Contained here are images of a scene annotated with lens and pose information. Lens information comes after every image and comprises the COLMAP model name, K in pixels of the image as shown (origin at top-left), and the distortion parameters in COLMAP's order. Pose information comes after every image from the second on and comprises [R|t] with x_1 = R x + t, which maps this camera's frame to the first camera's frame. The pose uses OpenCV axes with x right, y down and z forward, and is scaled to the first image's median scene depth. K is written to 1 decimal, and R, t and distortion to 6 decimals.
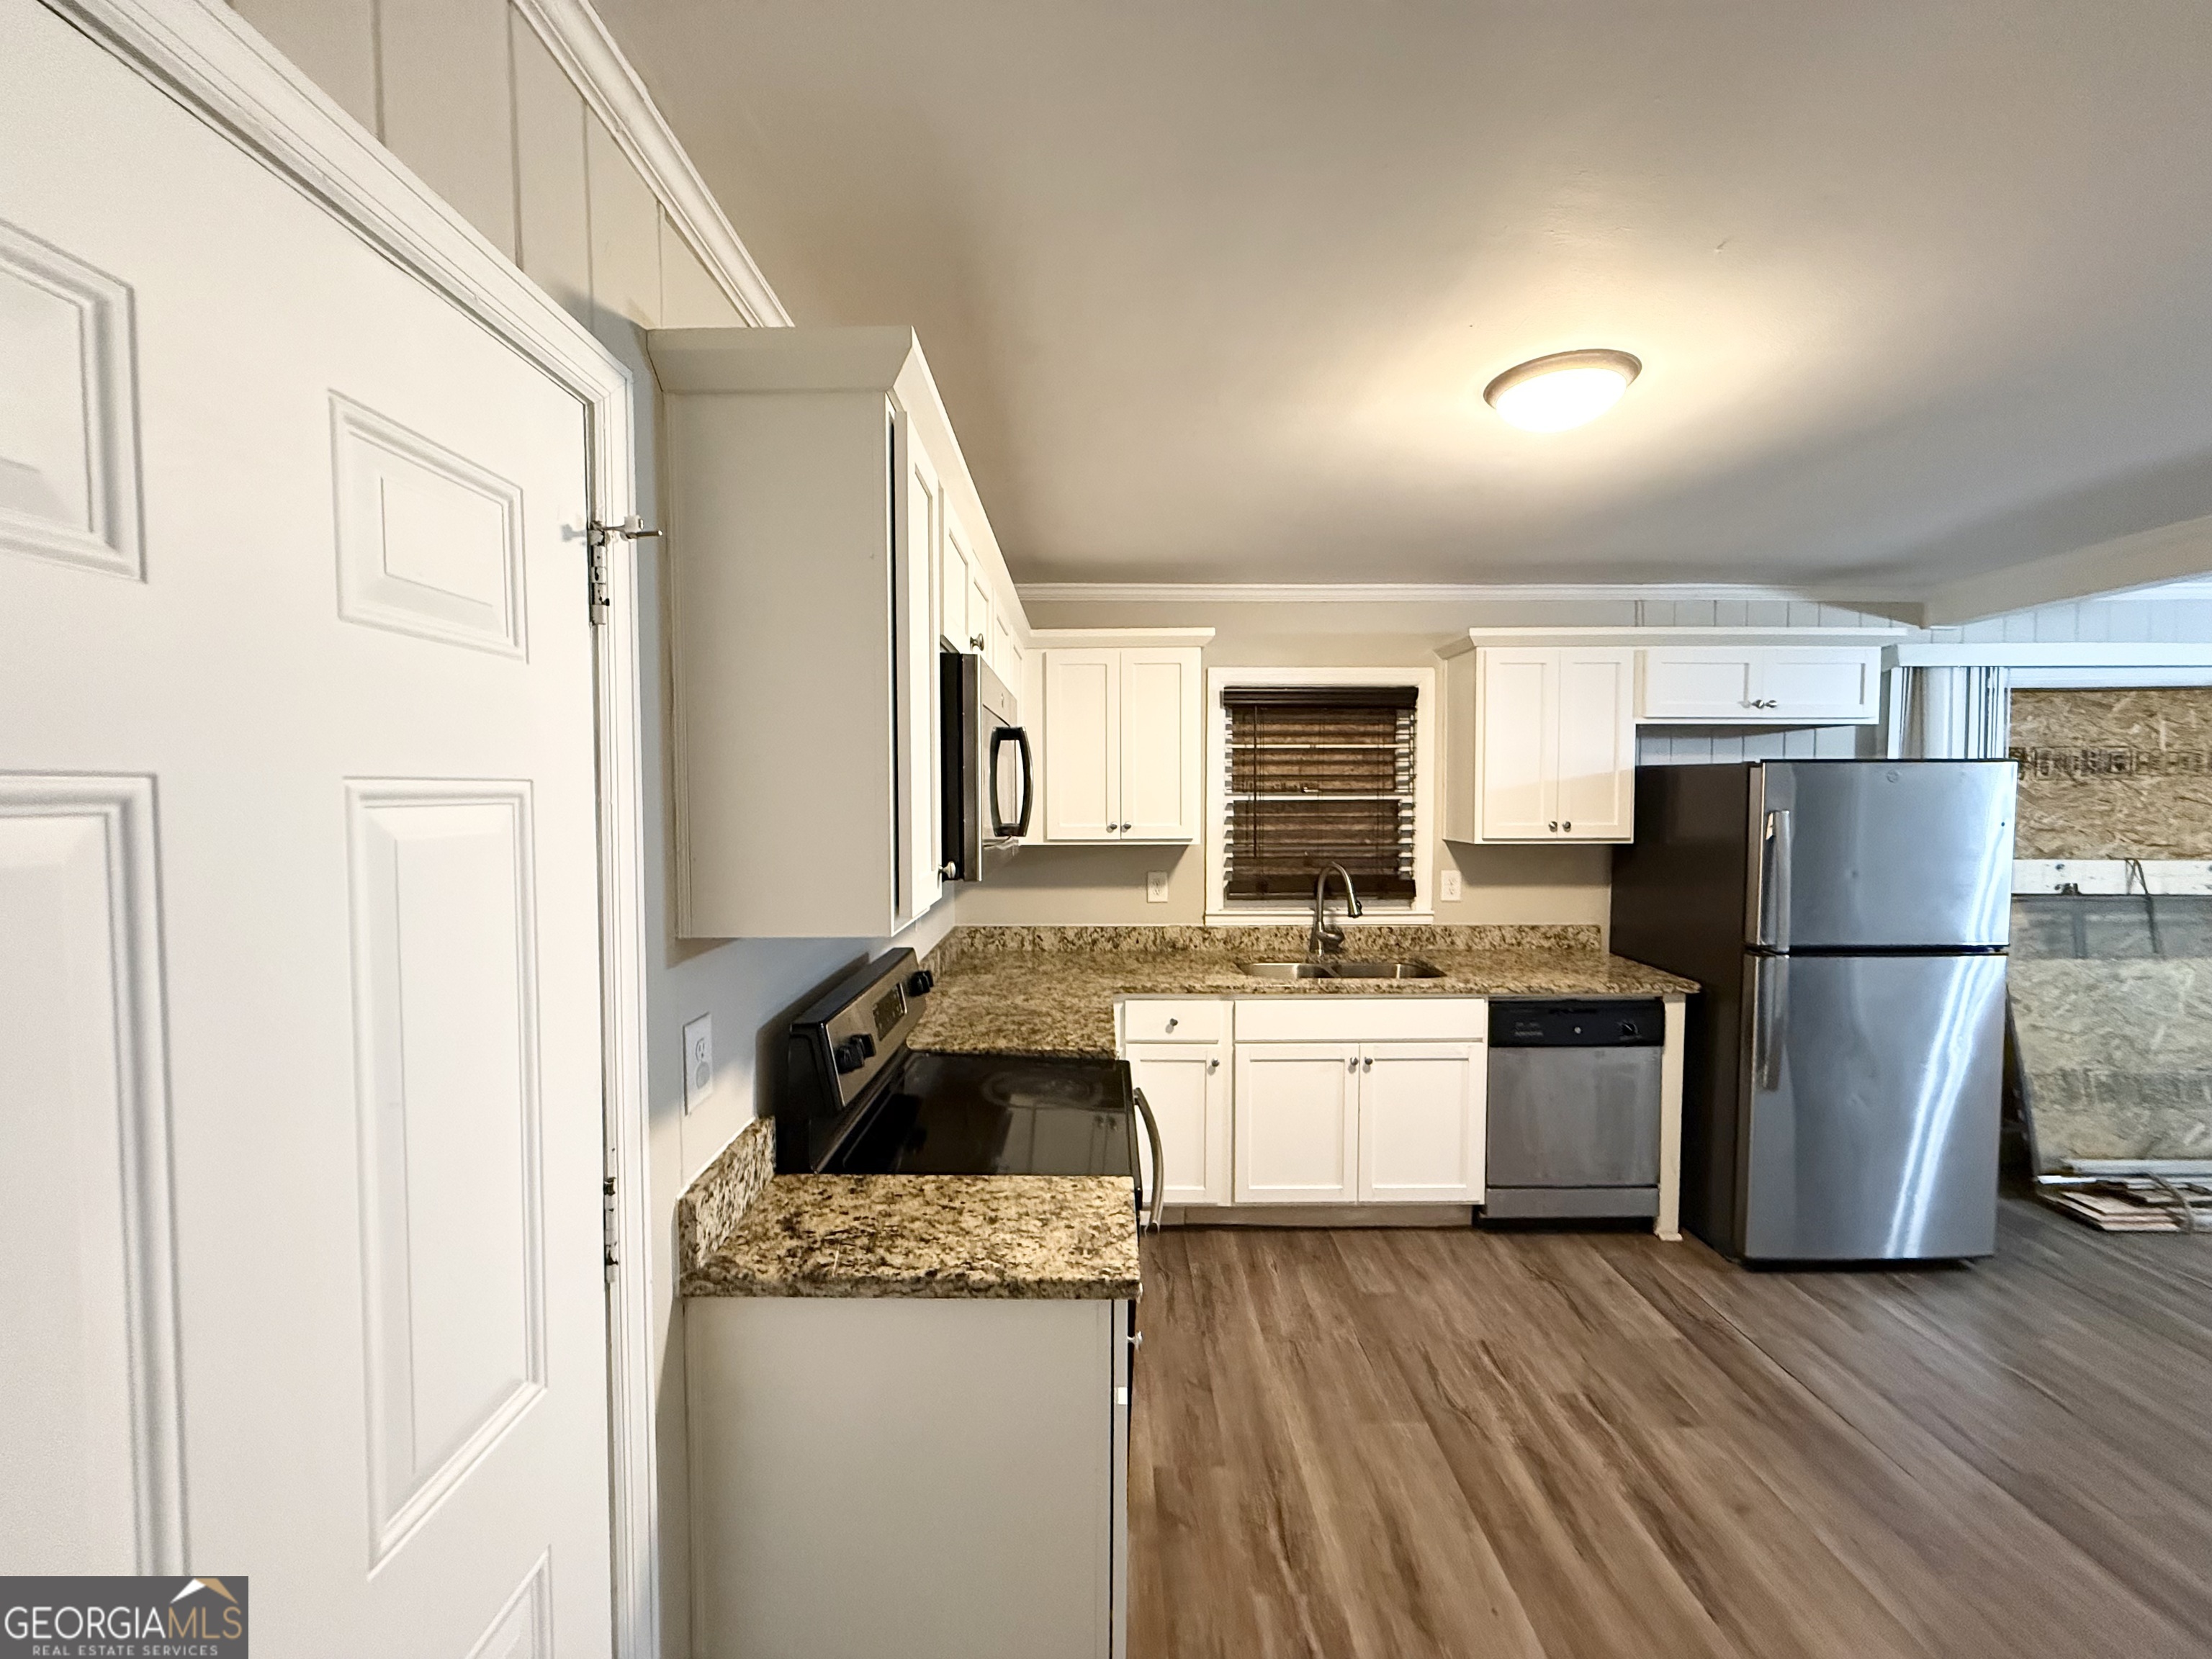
lens RADIAL K [[881.9, 0, 1102.2], [0, 881.9, 822.5], [0, 0, 1]] dist [-0.000932, 0.000523]
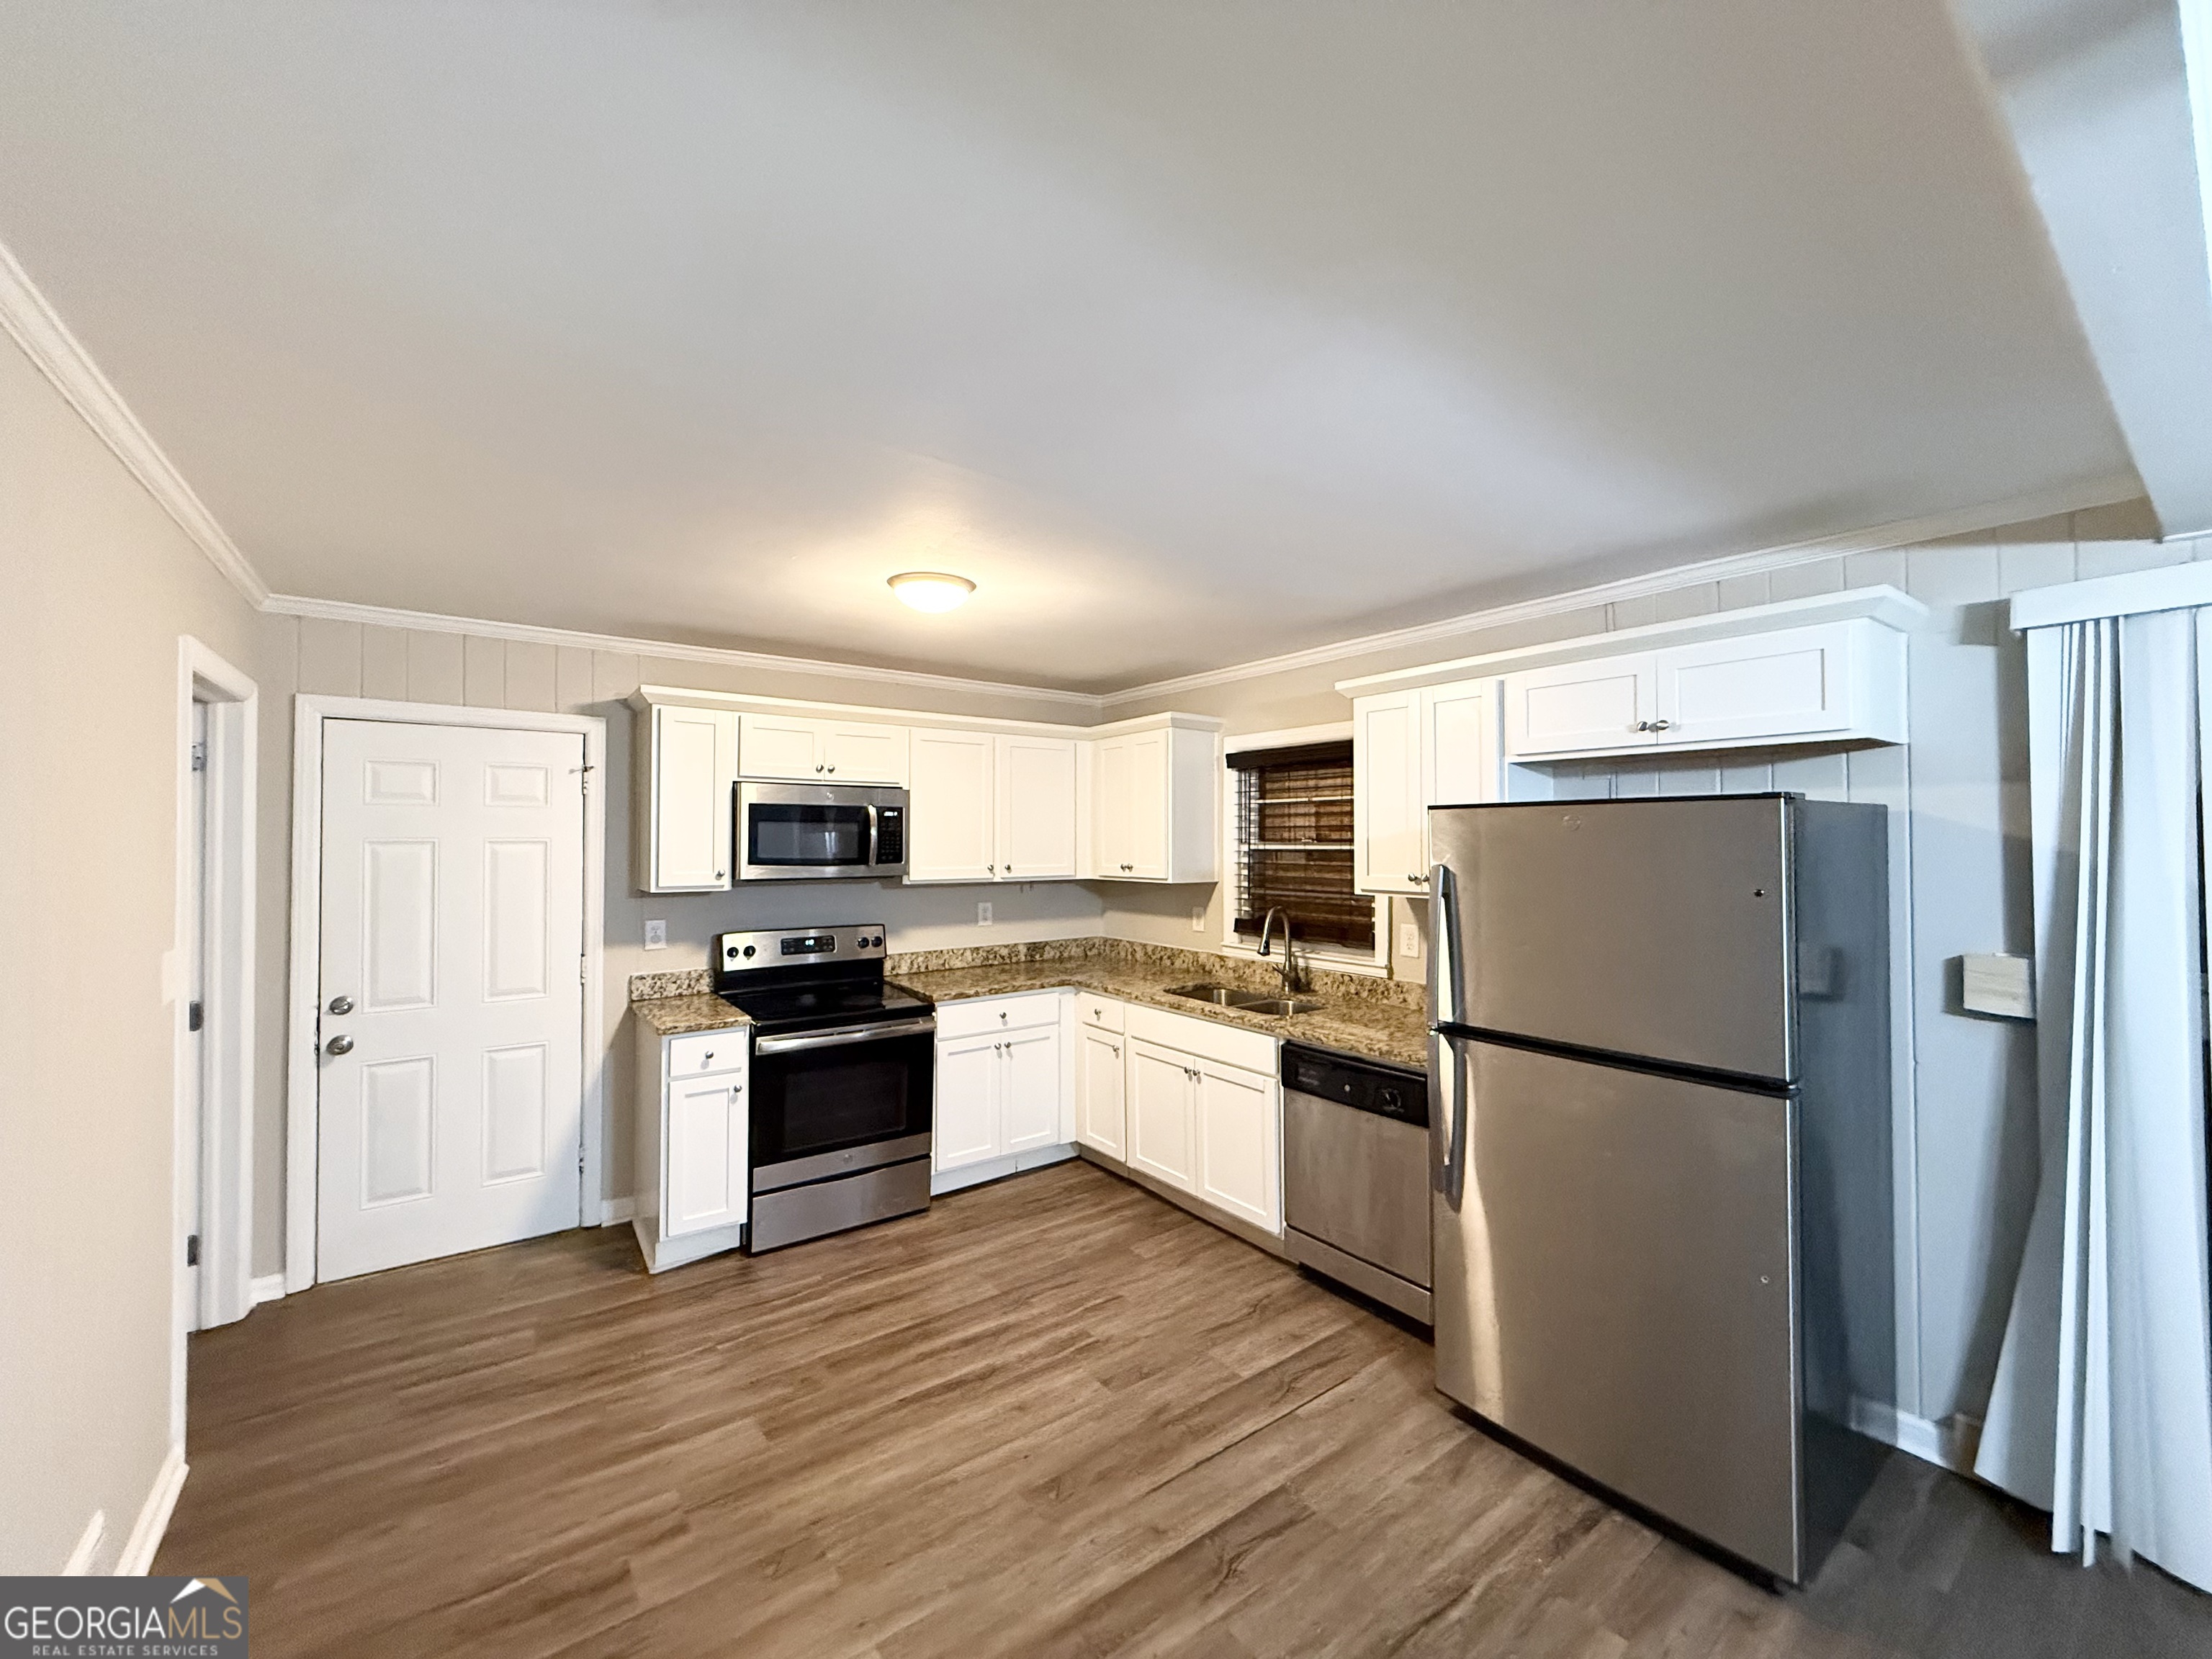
lens RADIAL K [[881.9, 0, 1102.2], [0, 881.9, 822.5], [0, 0, 1]] dist [-0.000932, 0.000523]
pose [[0.590395, -0.015012, -0.806975, 1.159754], [-0.028638, 0.998808, -0.039533, -0.010038], [0.806607, 0.046451, 0.589261, 0.196242]]
